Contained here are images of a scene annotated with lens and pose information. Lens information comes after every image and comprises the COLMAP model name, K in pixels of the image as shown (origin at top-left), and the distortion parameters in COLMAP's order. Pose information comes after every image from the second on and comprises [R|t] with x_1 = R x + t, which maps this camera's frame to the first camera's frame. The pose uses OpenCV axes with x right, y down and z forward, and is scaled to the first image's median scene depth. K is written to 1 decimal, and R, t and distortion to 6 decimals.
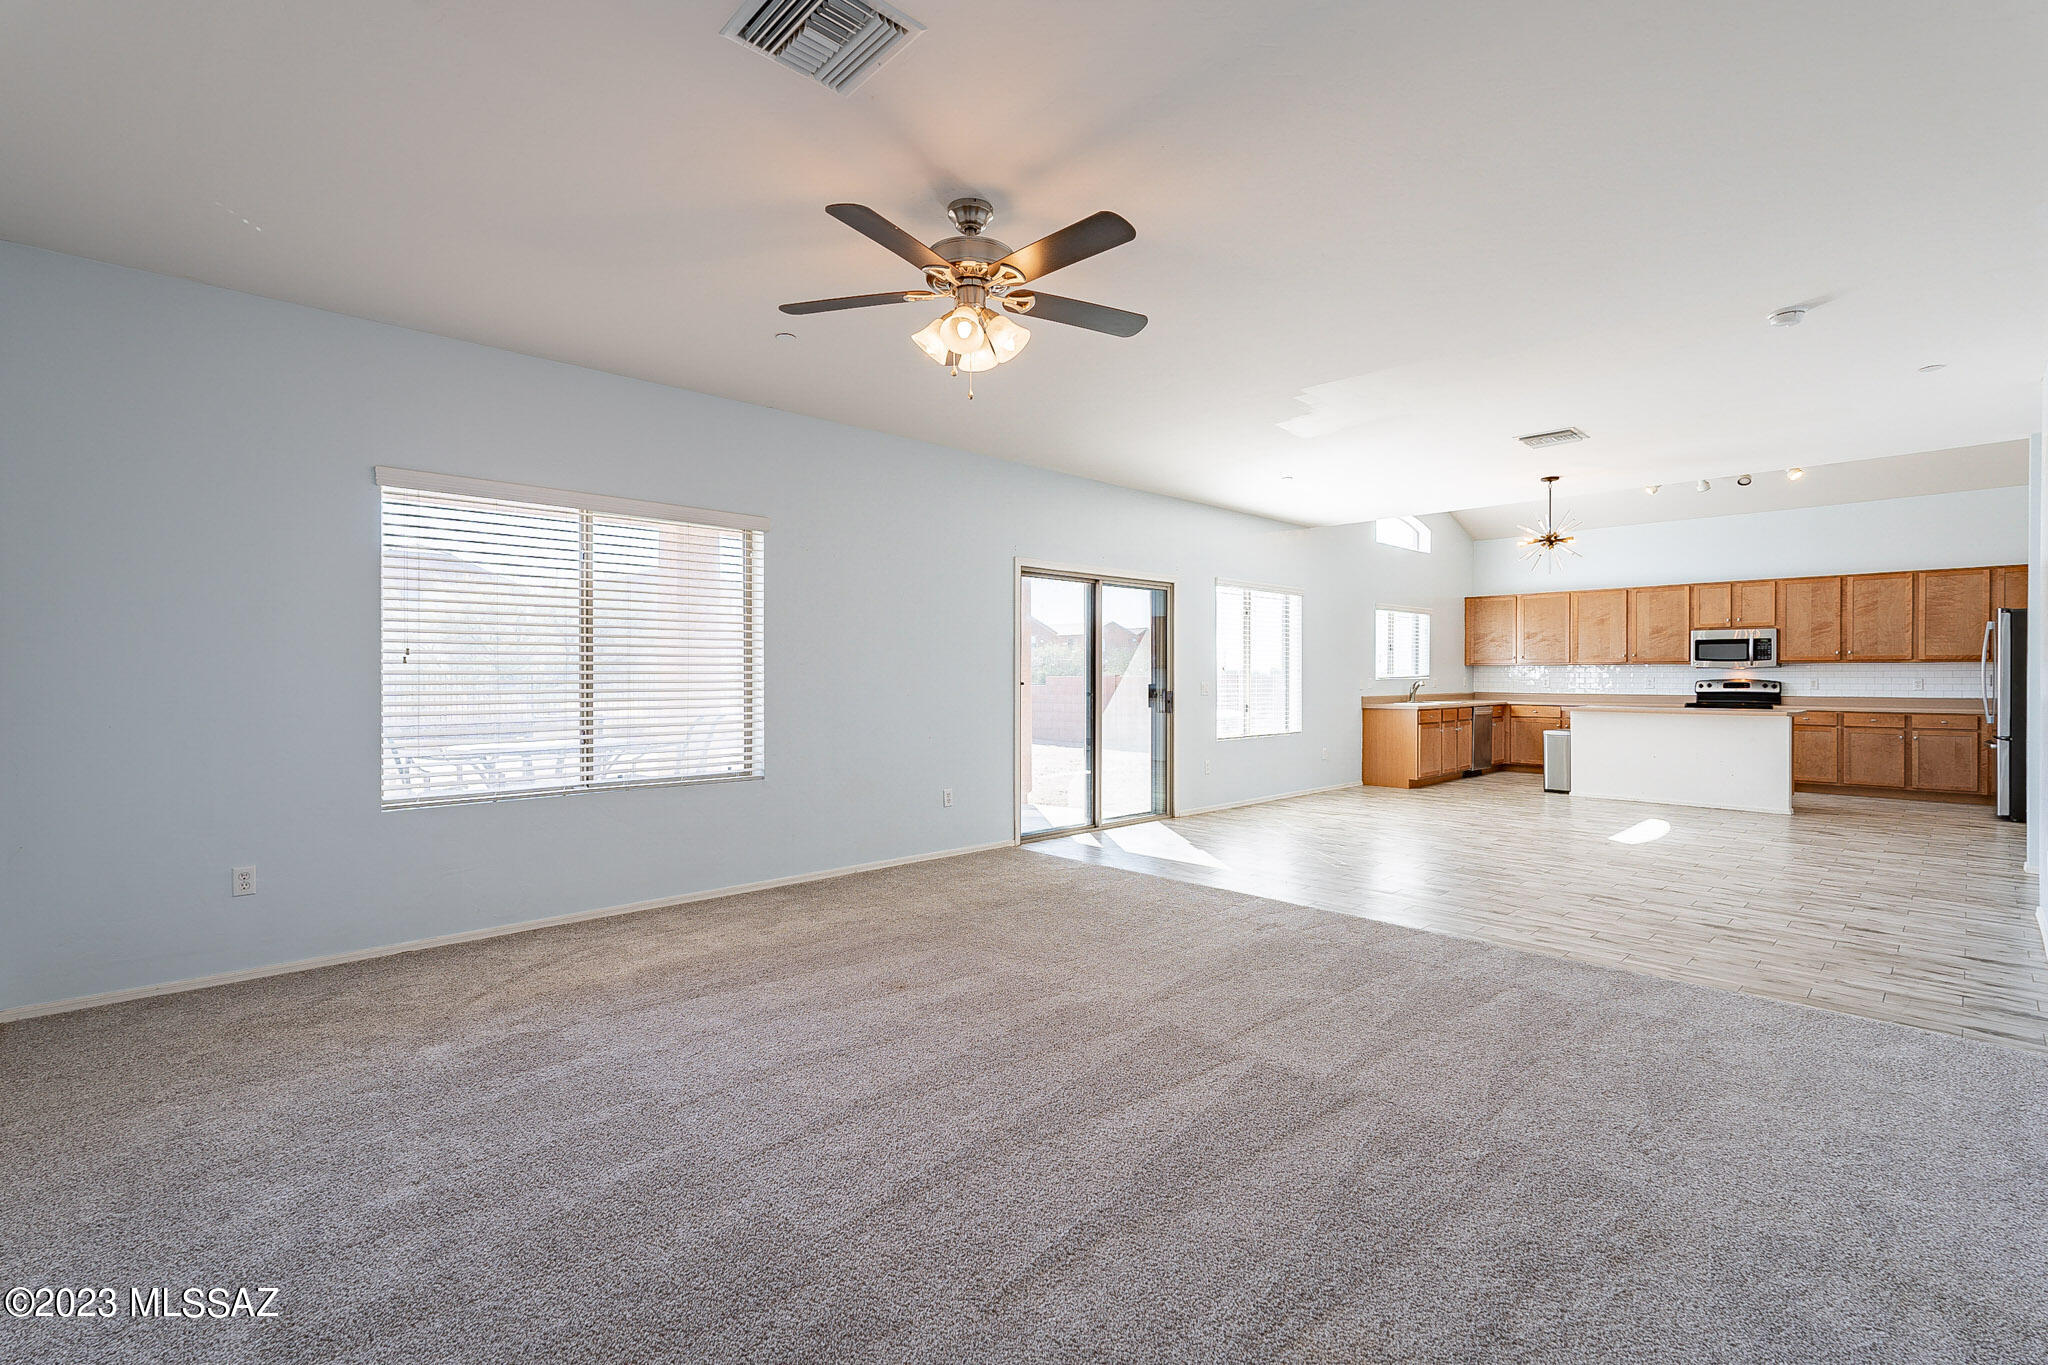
lens RADIAL K [[929.9, 0, 1024.0], [0, 929.9, 682.5], [0, 0, 1]] dist [0.000207, -0.000818]
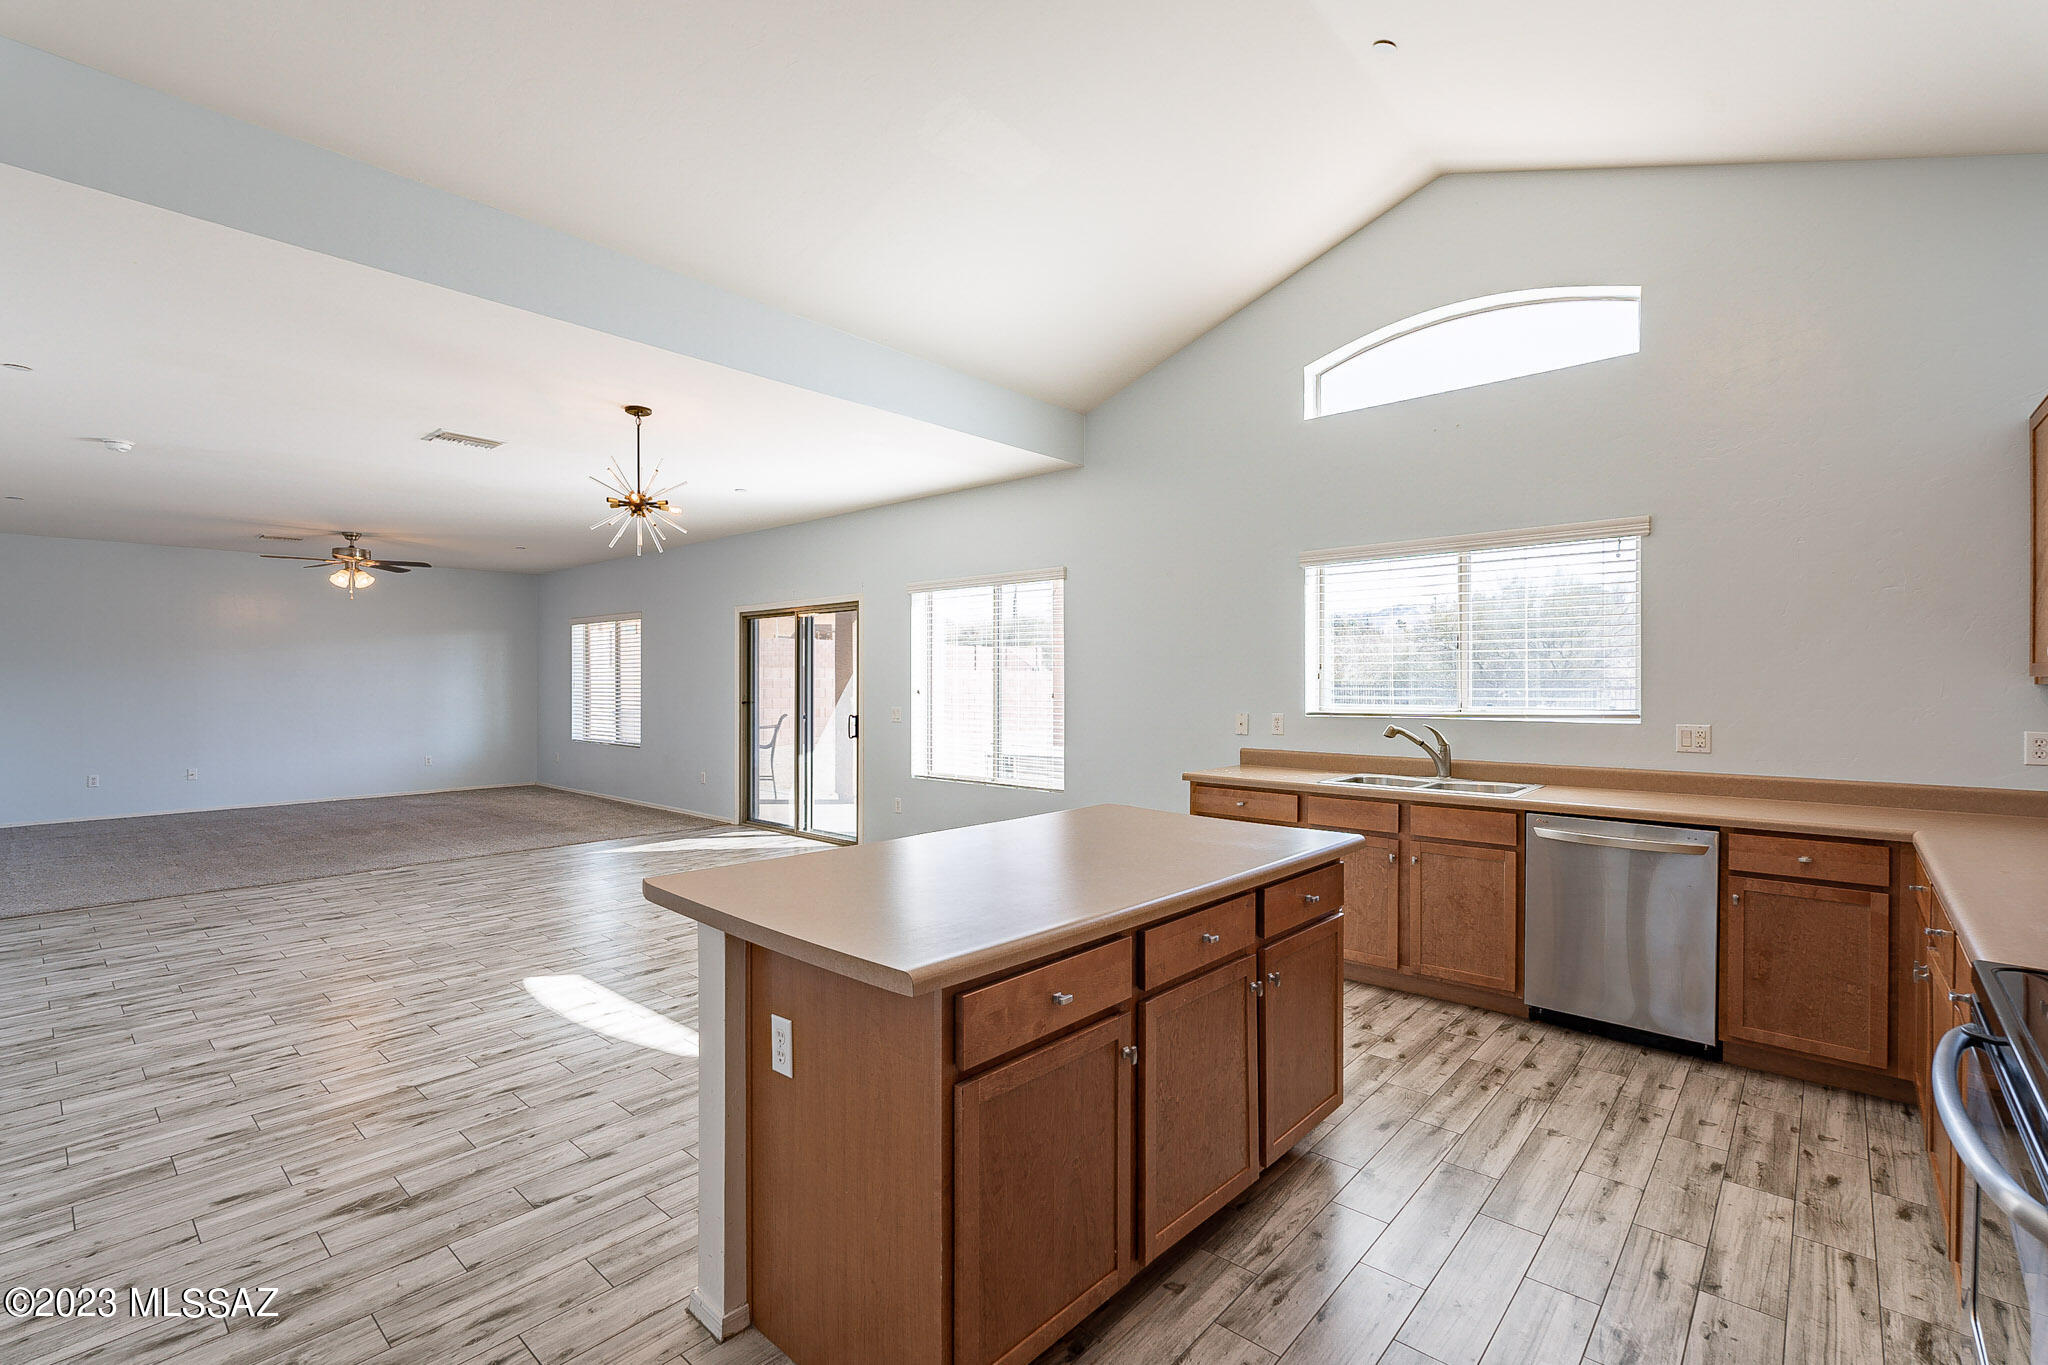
lens RADIAL K [[930.3, 0, 1024.0], [0, 930.3, 682.5], [0, 0, 1]] dist [0.001312, 0.000064]
pose [[0.055403, 0.000579, -0.998464, 0.866711], [-0.007379, 0.999973, 0.000170, -0.019554], [0.998437, 0.007358, 0.055406, 0.864224]]
